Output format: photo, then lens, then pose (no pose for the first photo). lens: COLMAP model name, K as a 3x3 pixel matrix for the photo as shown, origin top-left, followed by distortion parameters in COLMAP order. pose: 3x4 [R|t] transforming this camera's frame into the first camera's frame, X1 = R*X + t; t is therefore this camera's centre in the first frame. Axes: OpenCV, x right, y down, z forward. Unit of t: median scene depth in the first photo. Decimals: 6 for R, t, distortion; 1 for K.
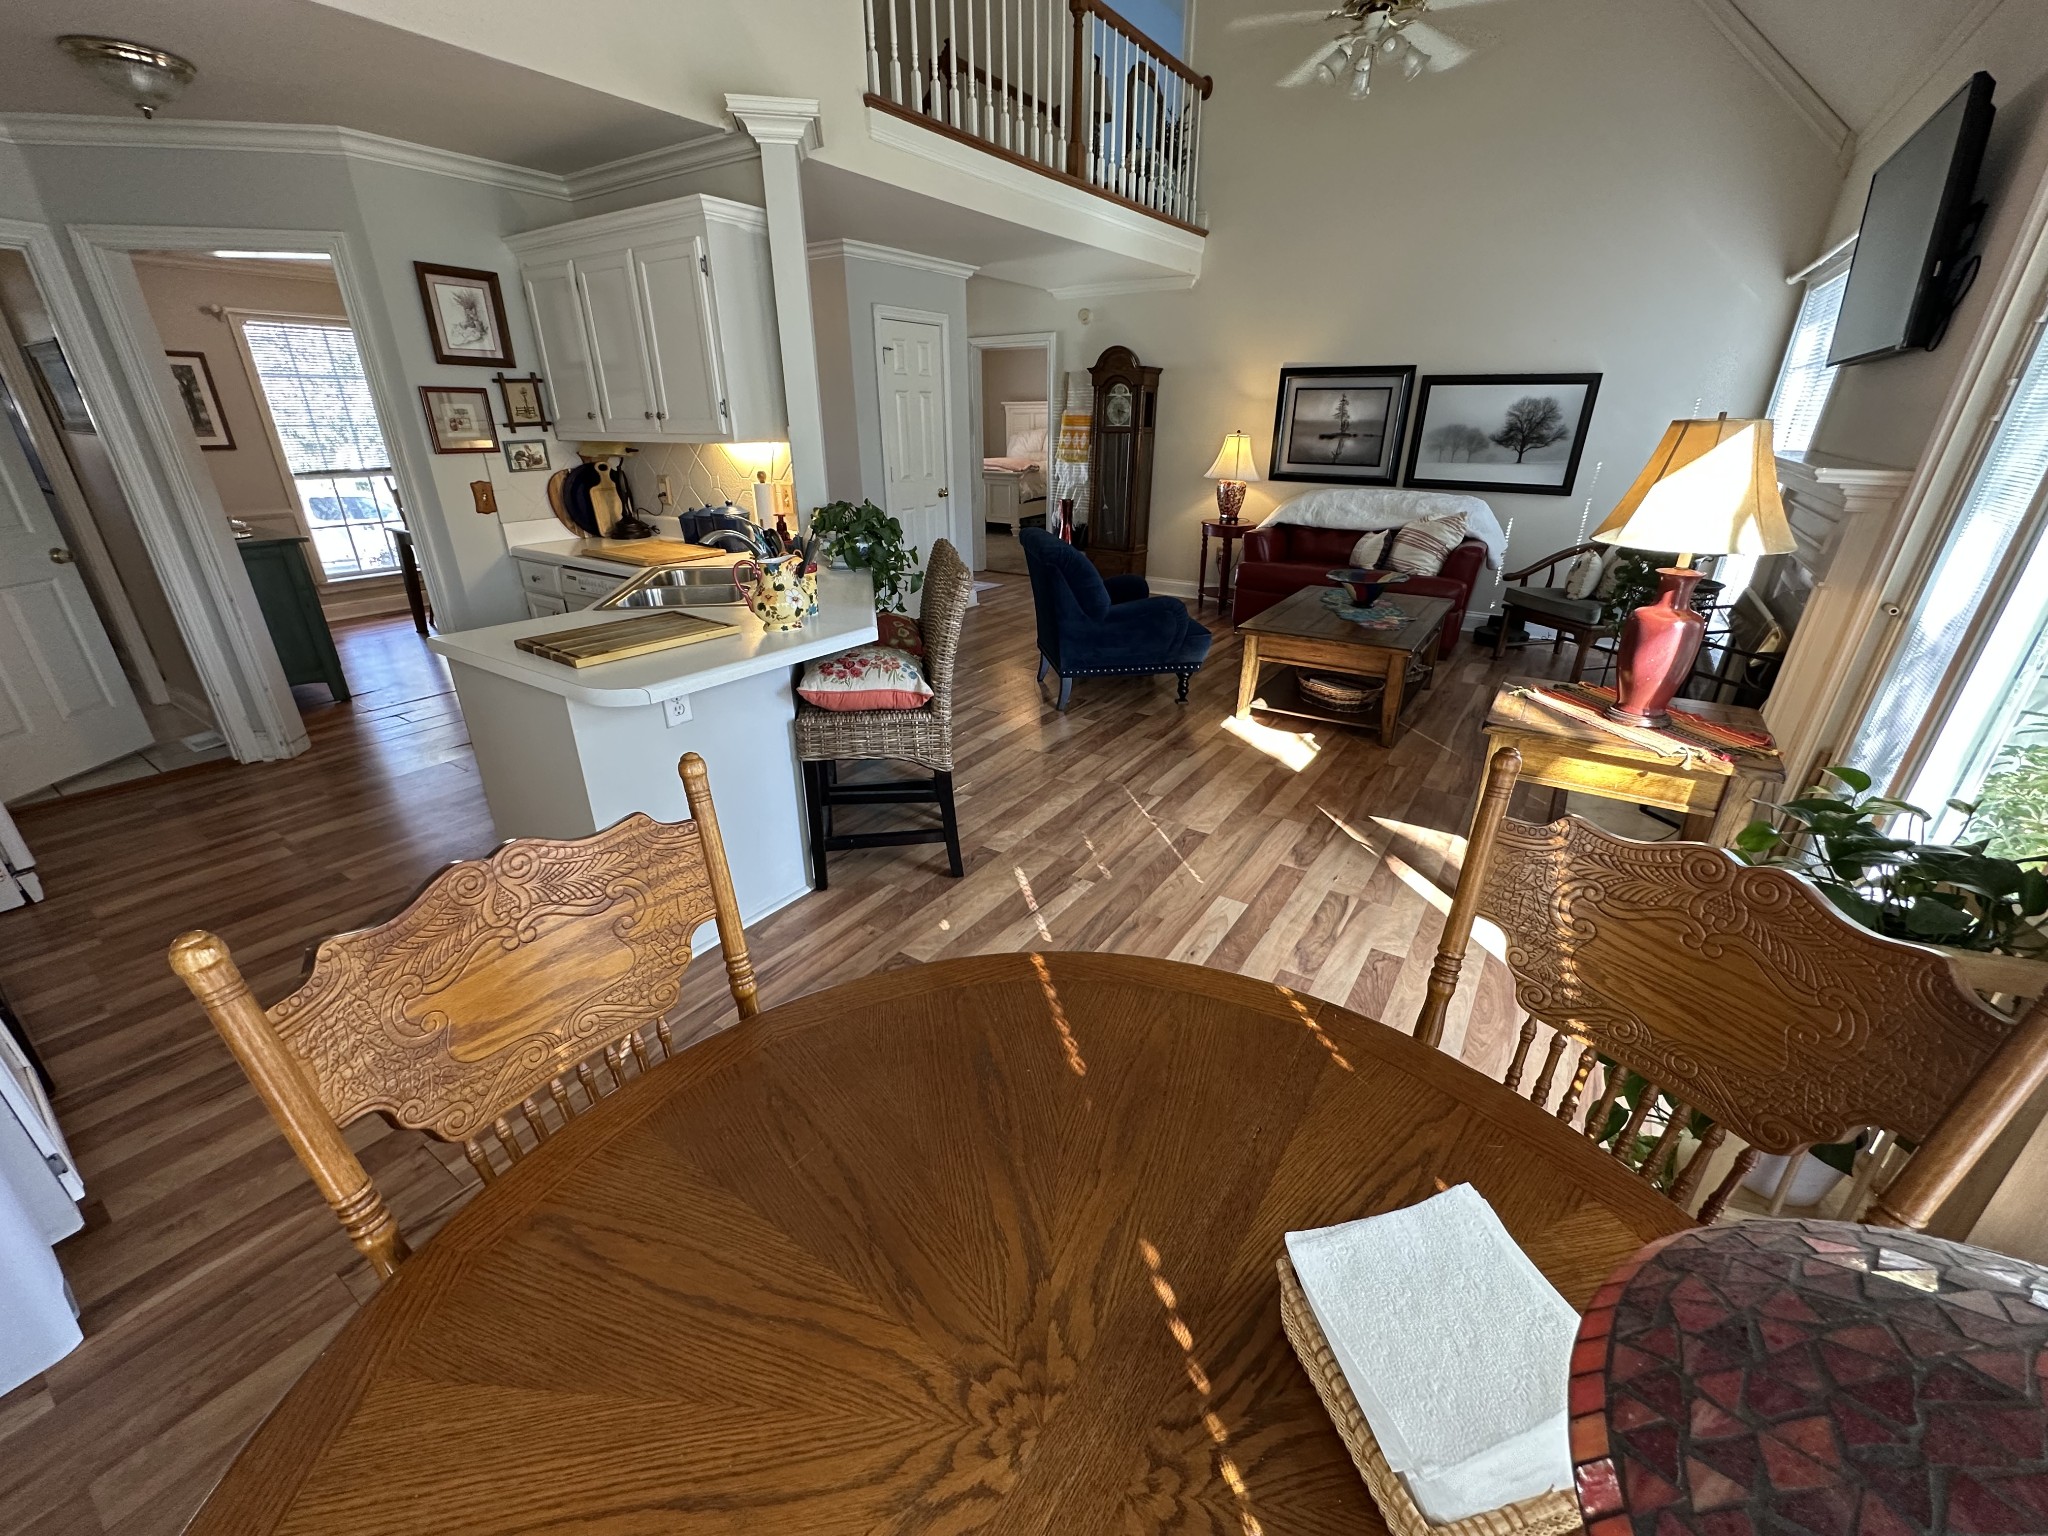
lens RADIAL K [[816.7, 0, 1024.0], [0, 816.7, 768.0], [0, 0, 1]] dist [-0.003418, 0.000662]
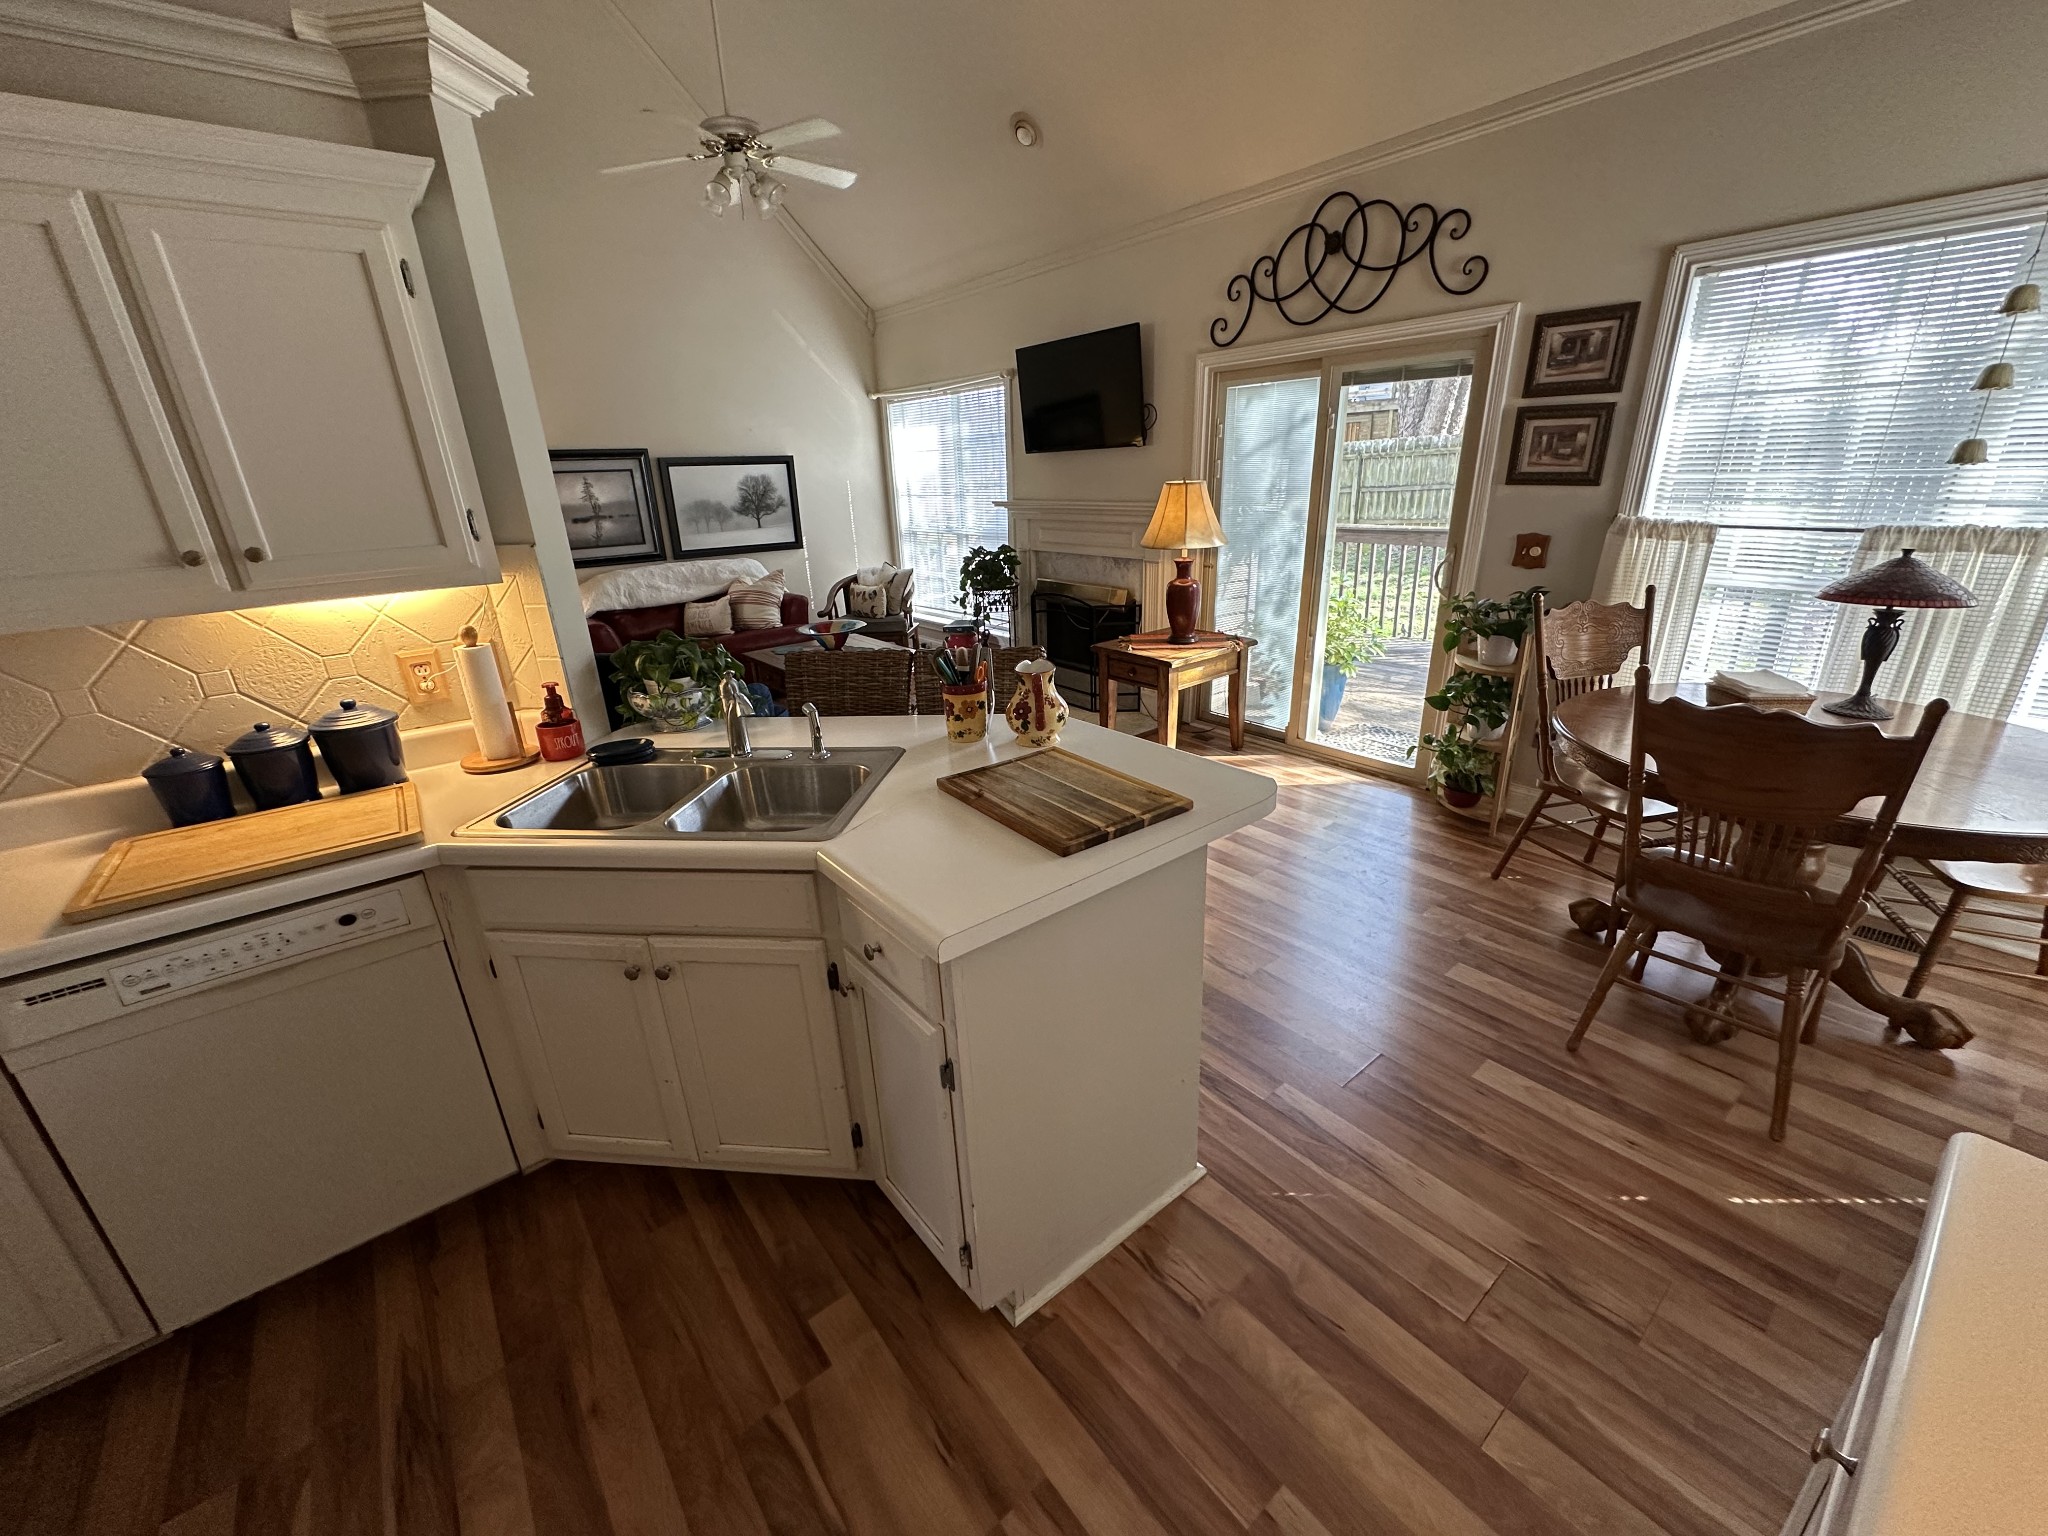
lens RADIAL K [[816.7, 0, 1024.0], [0, 816.7, 768.0], [0, 0, 1]] dist [-0.003418, 0.000662]
pose [[0.292717, -0.344192, 0.892103, -0.465380], [0.414901, 0.886284, 0.205810, -0.141164], [-0.861495, 0.309890, 0.402236, 0.280185]]
